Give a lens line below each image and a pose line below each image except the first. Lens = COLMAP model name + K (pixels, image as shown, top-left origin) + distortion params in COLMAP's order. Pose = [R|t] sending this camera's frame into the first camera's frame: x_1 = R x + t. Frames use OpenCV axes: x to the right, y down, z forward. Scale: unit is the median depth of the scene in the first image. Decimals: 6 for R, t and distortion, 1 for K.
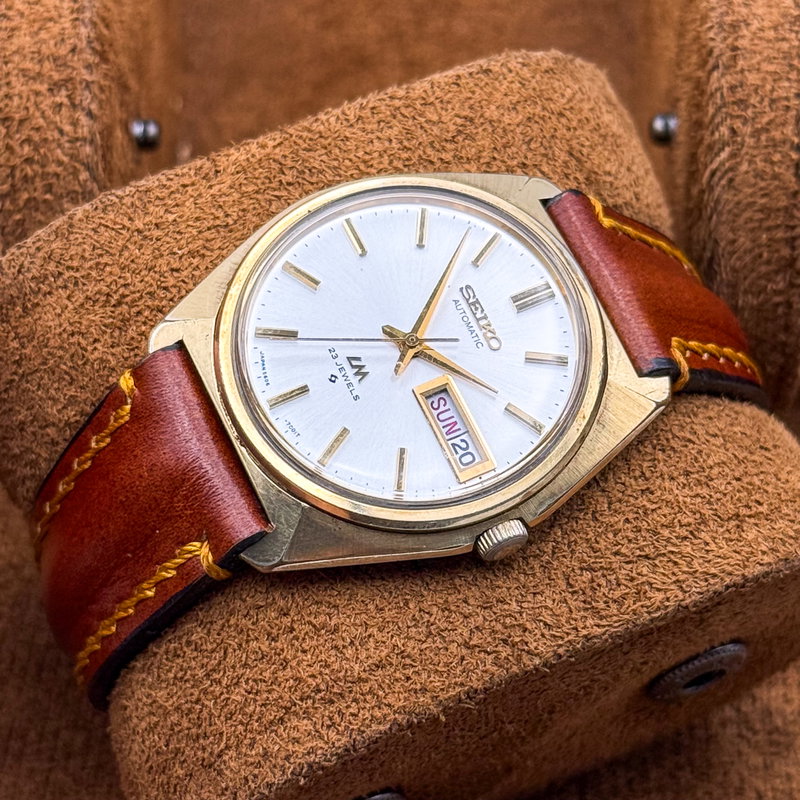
lens RADIAL K [[2592.1, 0, 400.0], [0, 2592.1, 400.0], [0, 0, 1]] dist [-0.103437, 2.430041]
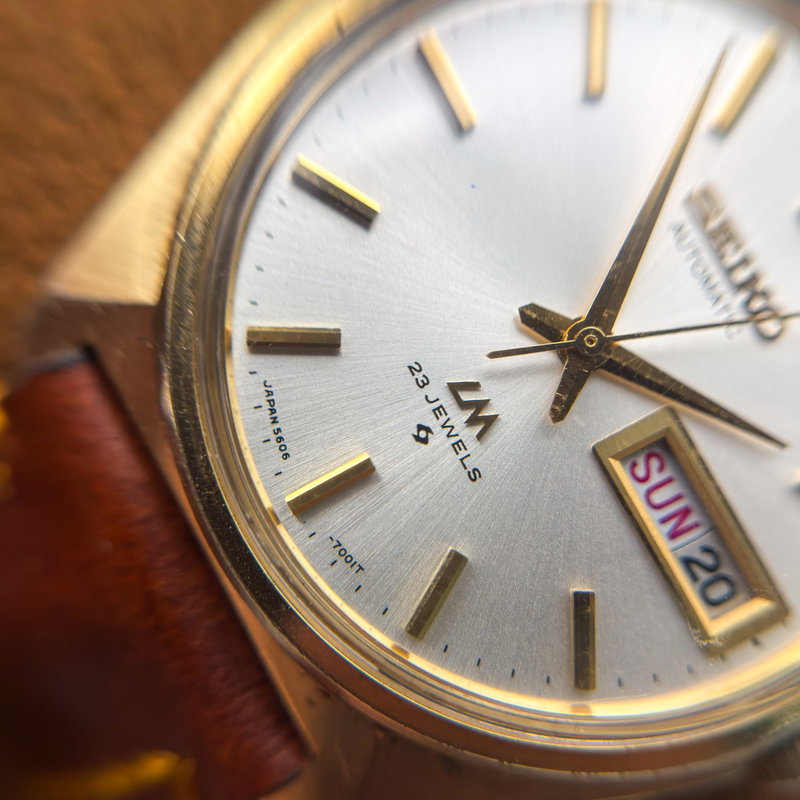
lens RADIAL K [[1001.8, 0, 414.8], [0, 1001.8, 396.5], [0, 0, 1]] dist [0.393682, -0.476427]
pose [[0.998169, -0.056761, -0.020905, -0.022636], [0.060430, 0.920566, 0.385885, -0.084040], [-0.002659, -0.386442, 0.922310, 0.820048]]
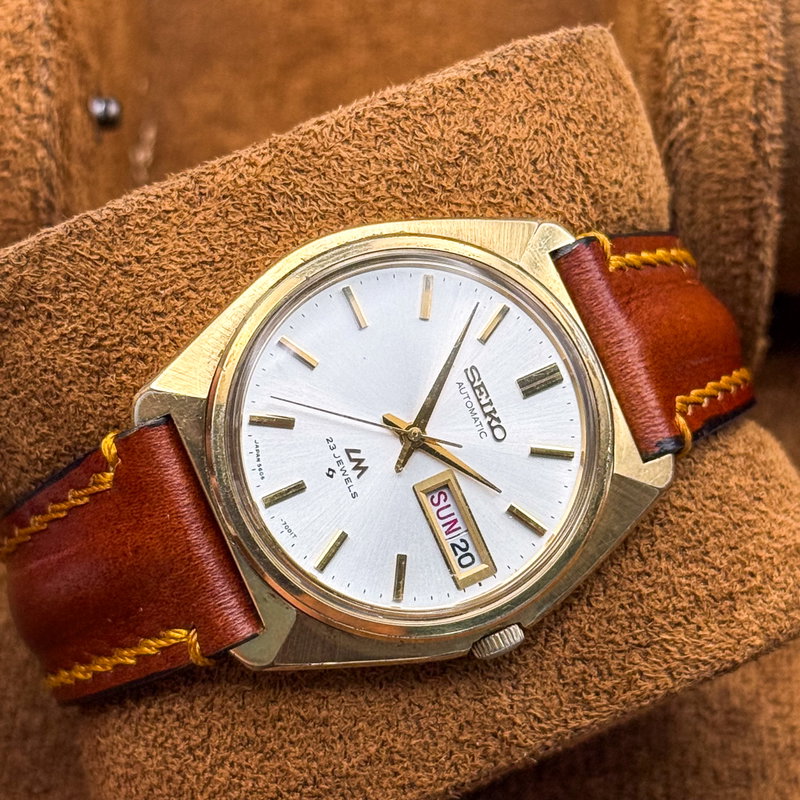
lens RADIAL K [[2592.1, 0, 400.0], [0, 2592.1, 400.0], [0, 0, 1]] dist [-0.103437, 2.430041]
pose [[0.996228, 0.026272, 0.082701, -0.078721], [-0.050601, 0.950135, 0.307707, -0.323491], [-0.070493, -0.310731, 0.947880, 0.099892]]
